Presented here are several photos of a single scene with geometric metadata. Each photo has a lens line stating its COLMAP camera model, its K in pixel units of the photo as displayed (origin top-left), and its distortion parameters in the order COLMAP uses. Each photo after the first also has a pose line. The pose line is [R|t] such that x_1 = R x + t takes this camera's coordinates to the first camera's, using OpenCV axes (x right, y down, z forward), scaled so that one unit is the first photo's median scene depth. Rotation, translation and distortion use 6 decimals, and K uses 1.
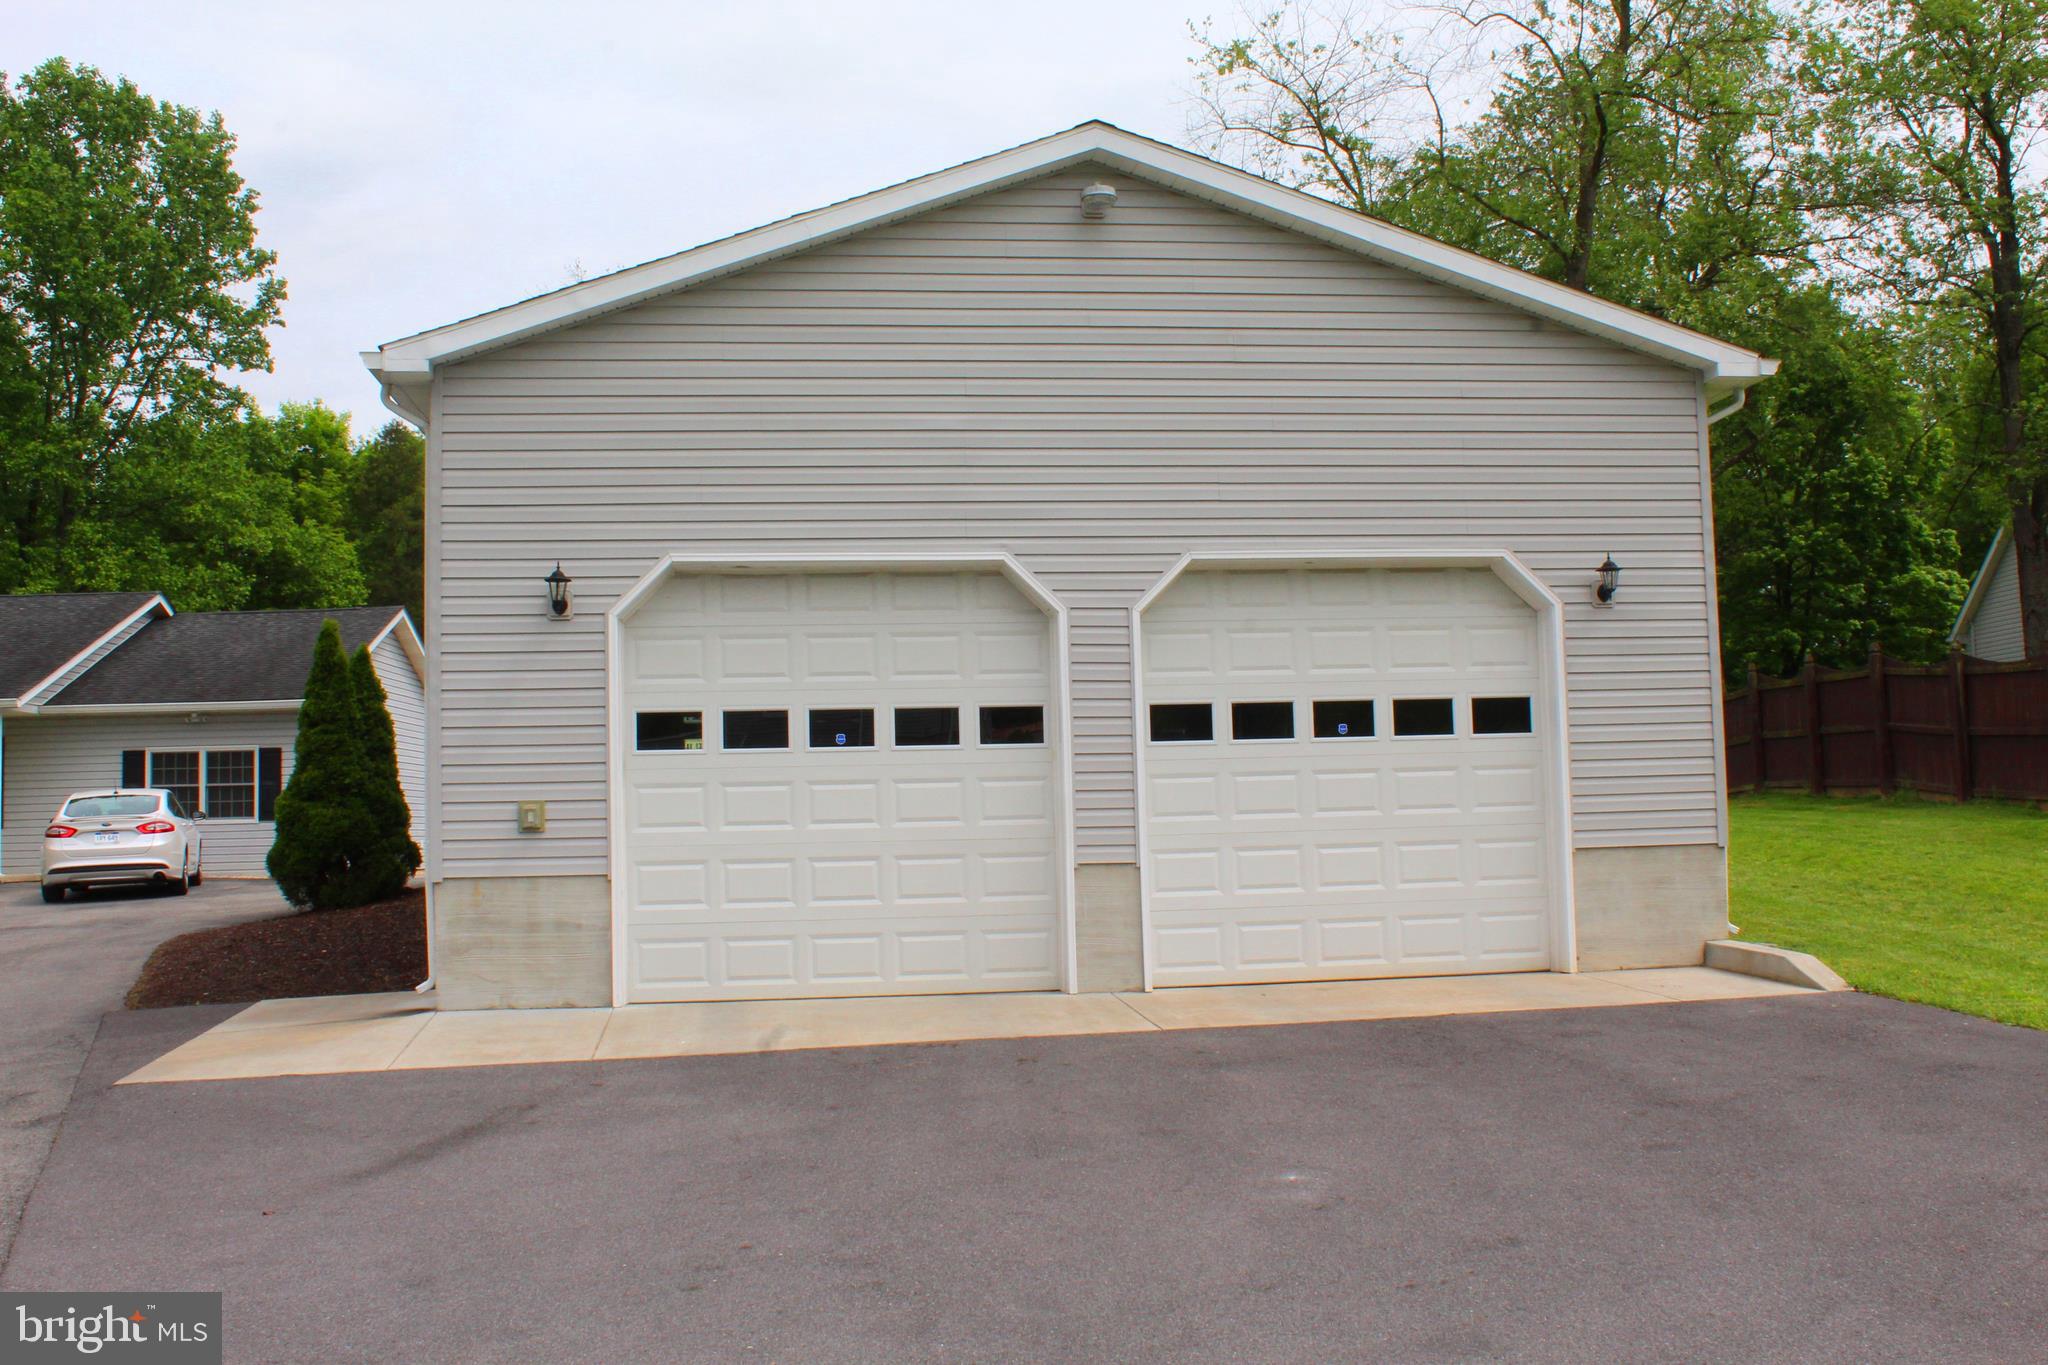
lens RADIAL K [[2063.1, 0, 1025.7], [0, 2063.1, 677.5], [0, 0, 1]] dist [-0.105807, 0.000000]
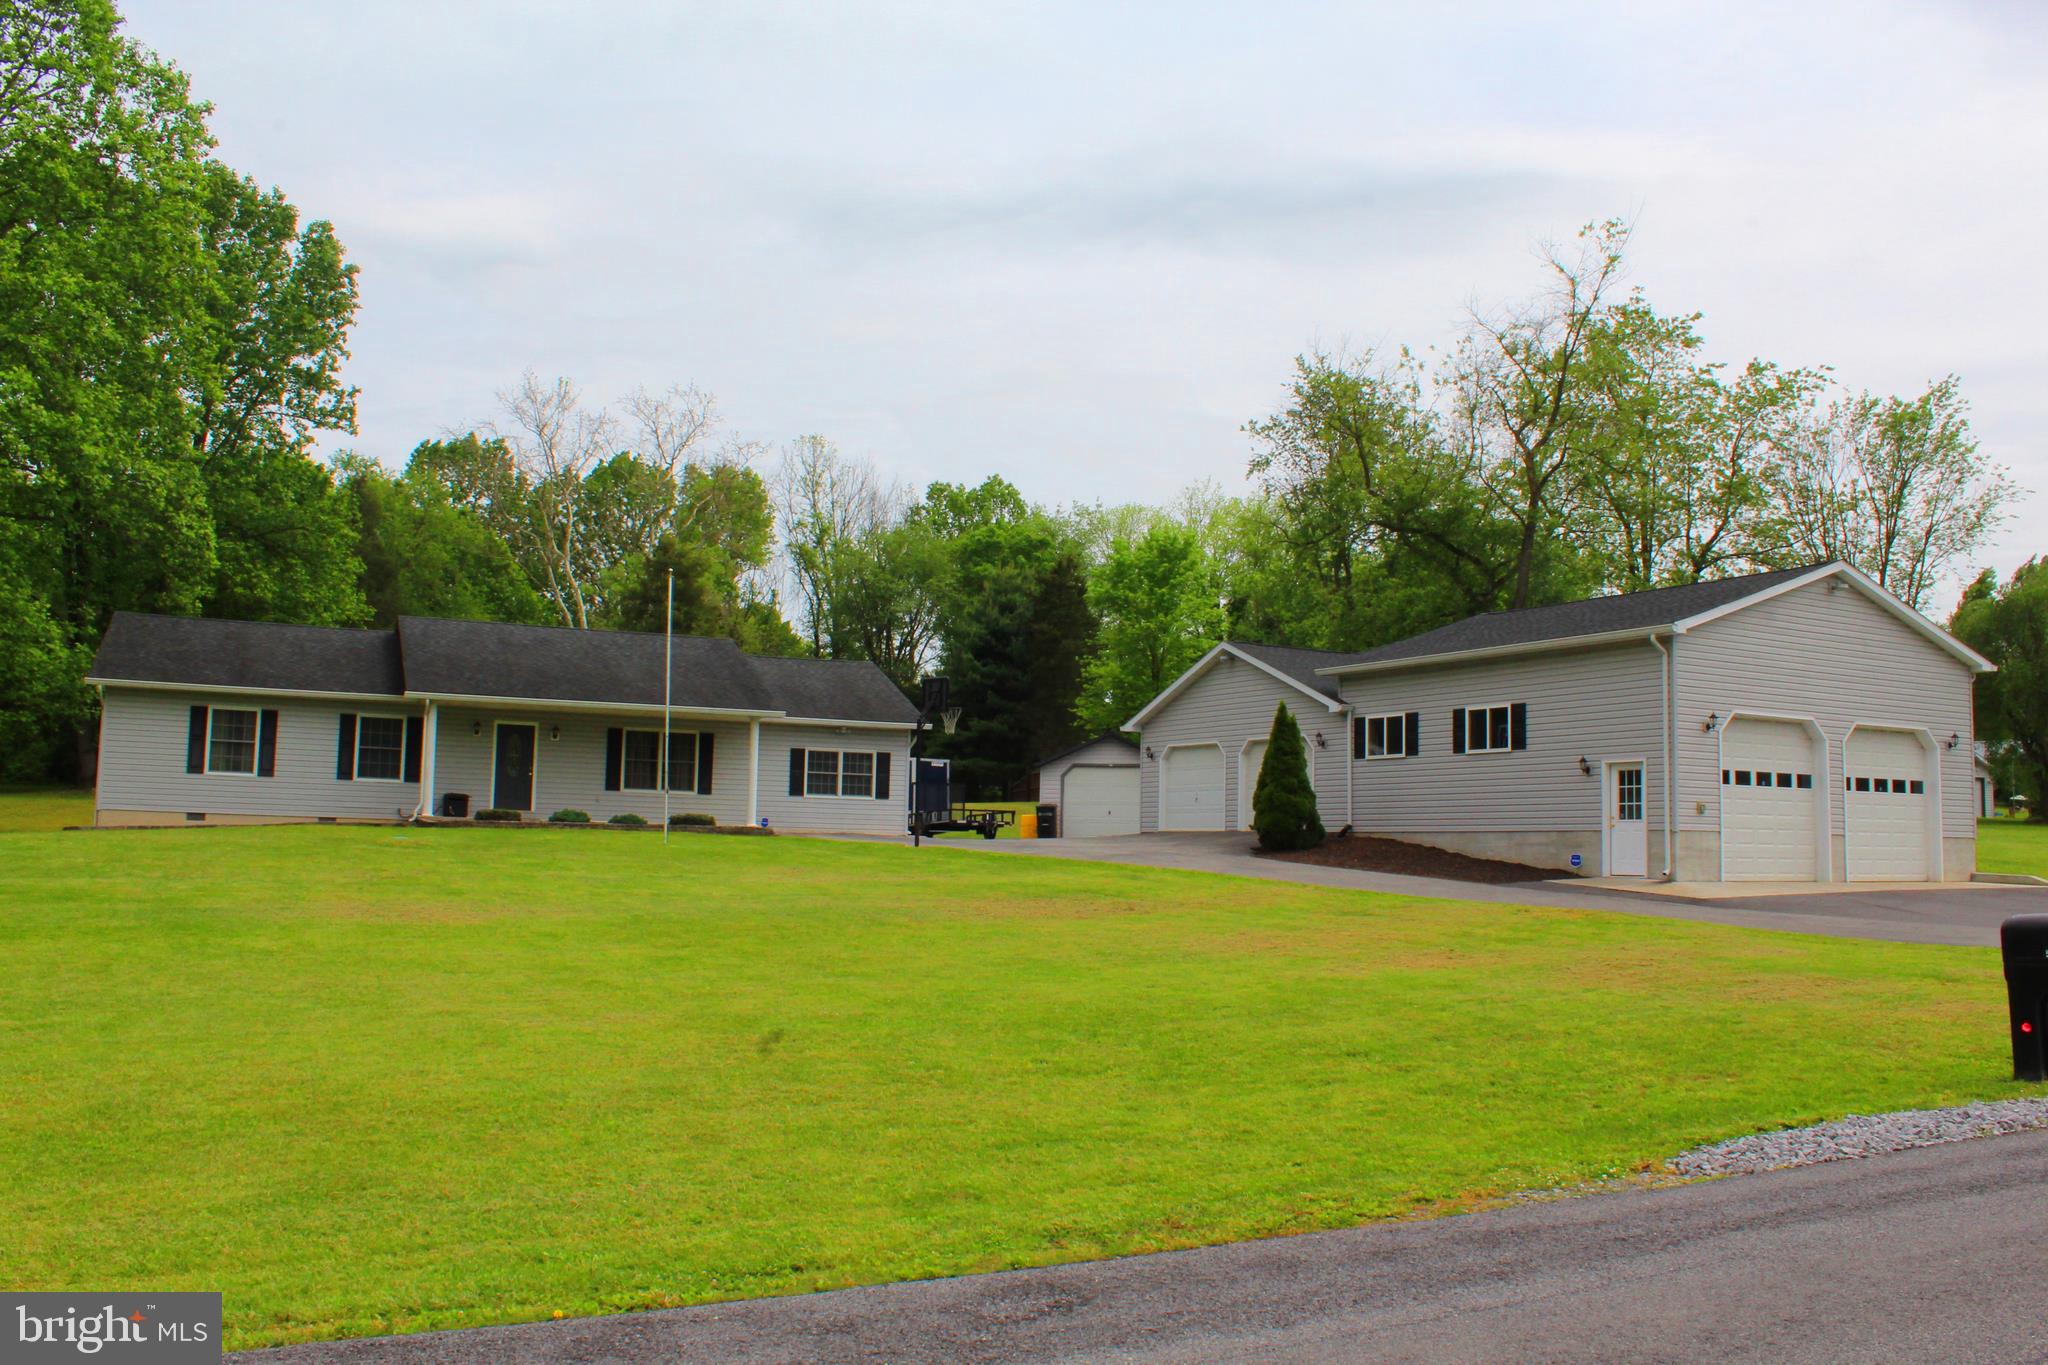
lens RADIAL K [[1705.0, 0, 1020.0], [0, 1705.0, 625.9], [0, 0, 1]] dist [-0.141948, 0.095298]
pose [[0.926543, 0.093954, 0.364267, -1.685178], [-0.073806, 0.994891, -0.068877, 0.043977], [-0.368877, 0.036933, 0.928744, -0.600690]]
